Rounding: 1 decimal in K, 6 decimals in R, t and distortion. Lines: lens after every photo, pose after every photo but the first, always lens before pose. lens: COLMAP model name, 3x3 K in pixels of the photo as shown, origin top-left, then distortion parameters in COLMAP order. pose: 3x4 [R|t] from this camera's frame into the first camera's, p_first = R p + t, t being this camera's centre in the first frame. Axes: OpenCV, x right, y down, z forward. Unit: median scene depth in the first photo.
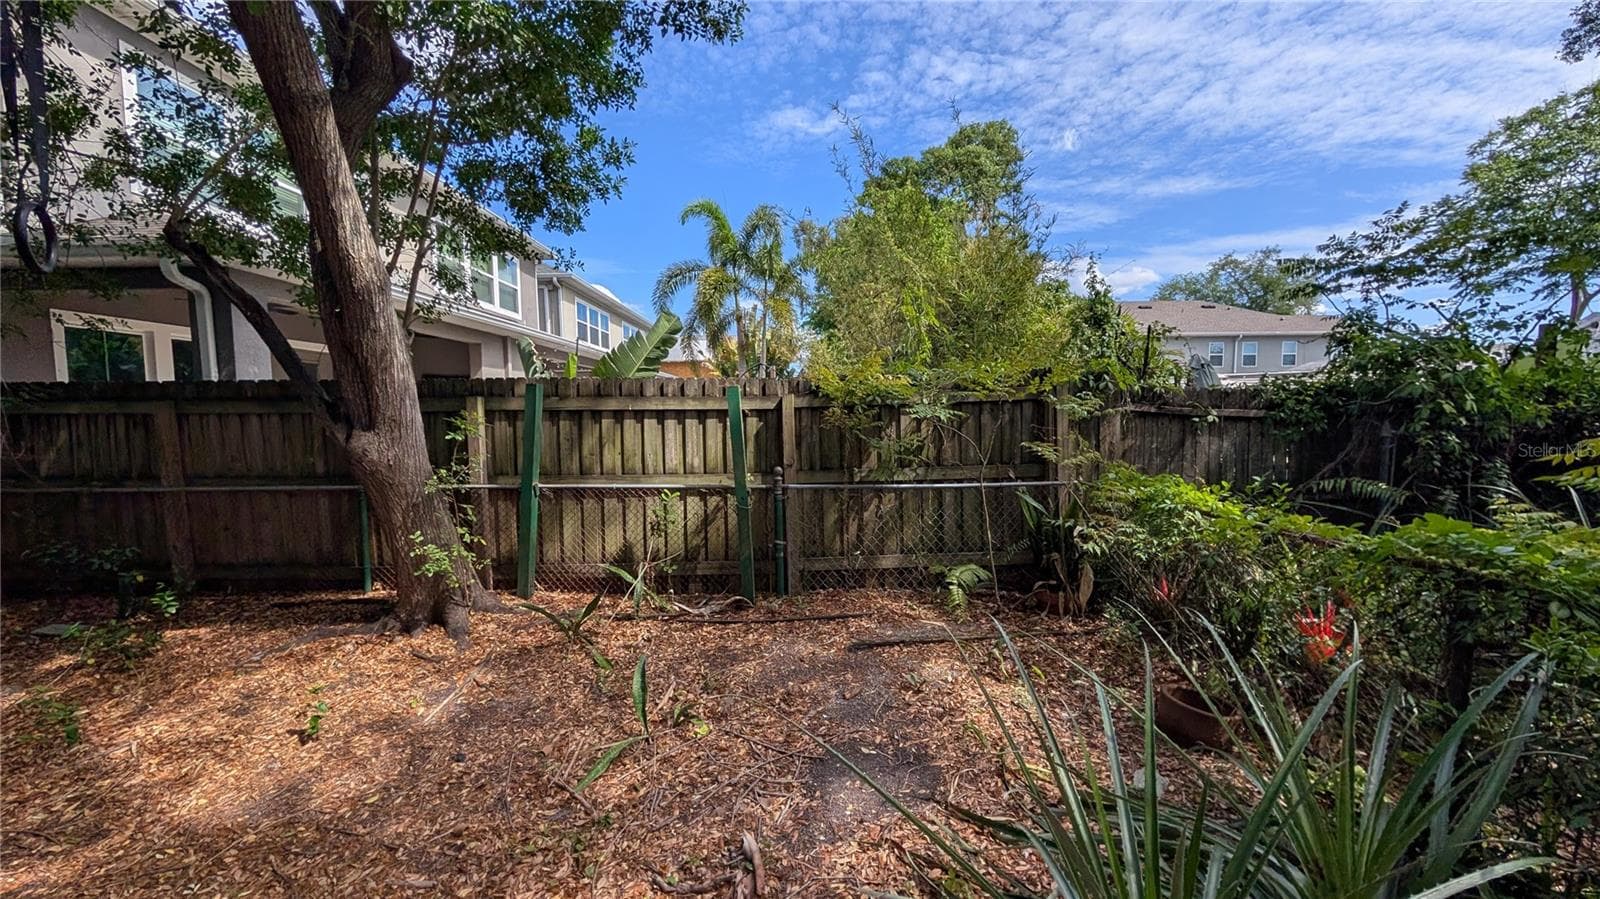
lens RADIAL K [[603.9, 0, 798.1], [0, 603.9, 451.3], [0, 0, 1]] dist [0.001423, -0.000091]
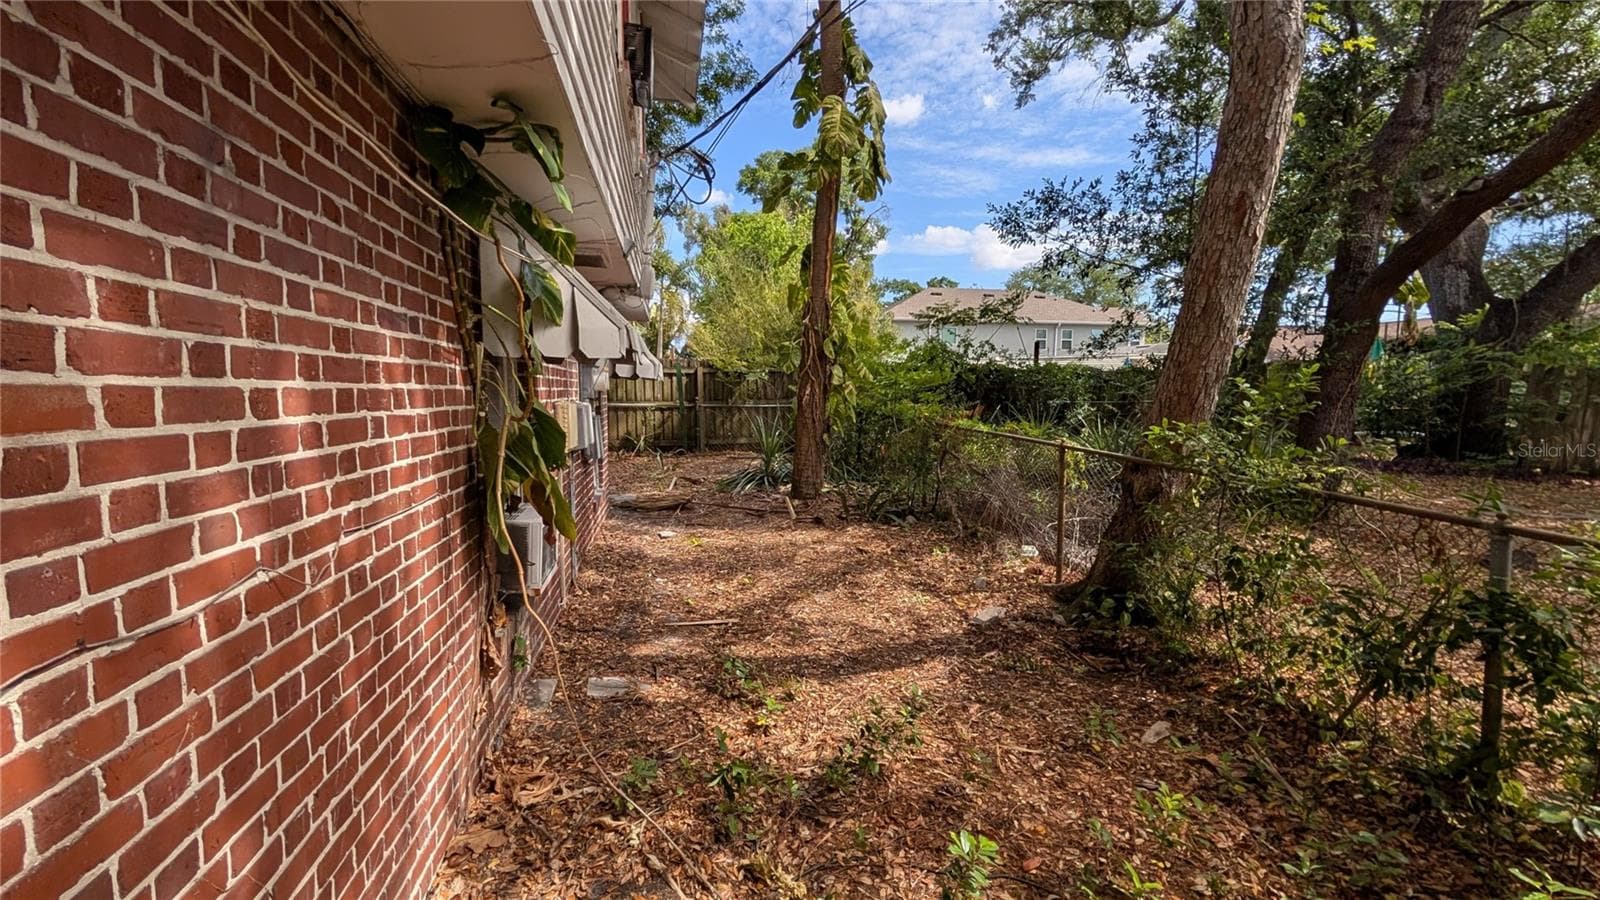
lens RADIAL K [[603.9, 0, 798.1], [0, 603.9, 451.8], [0, 0, 1]] dist [0.001423, -0.000091]
pose [[0.979870, -0.005254, 0.199566, -0.111665], [-0.004244, 0.998879, 0.047137, 0.119688], [-0.199590, -0.047035, 0.978750, -1.352635]]
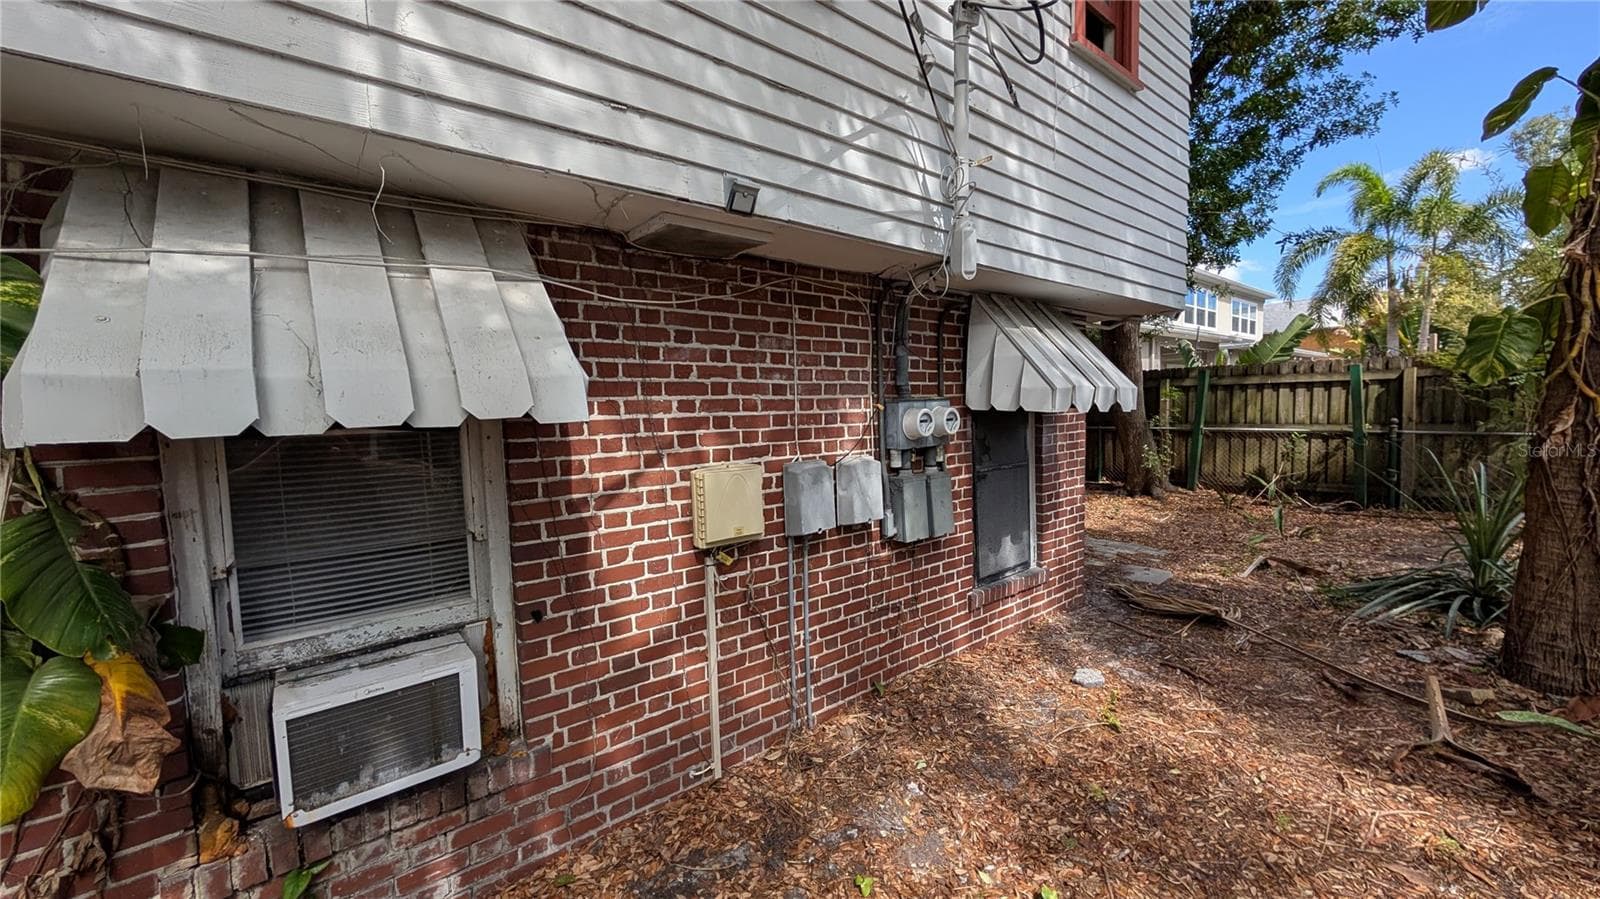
lens RADIAL K [[603.9, 0, 798.1], [0, 603.9, 451.3], [0, 0, 1]] dist [0.001423, -0.000091]
pose [[0.636306, 0.048902, -0.769885, 0.168063], [-0.027470, 0.998792, 0.040739, 0.080087], [0.770947, -0.004774, 0.636881, -0.974865]]
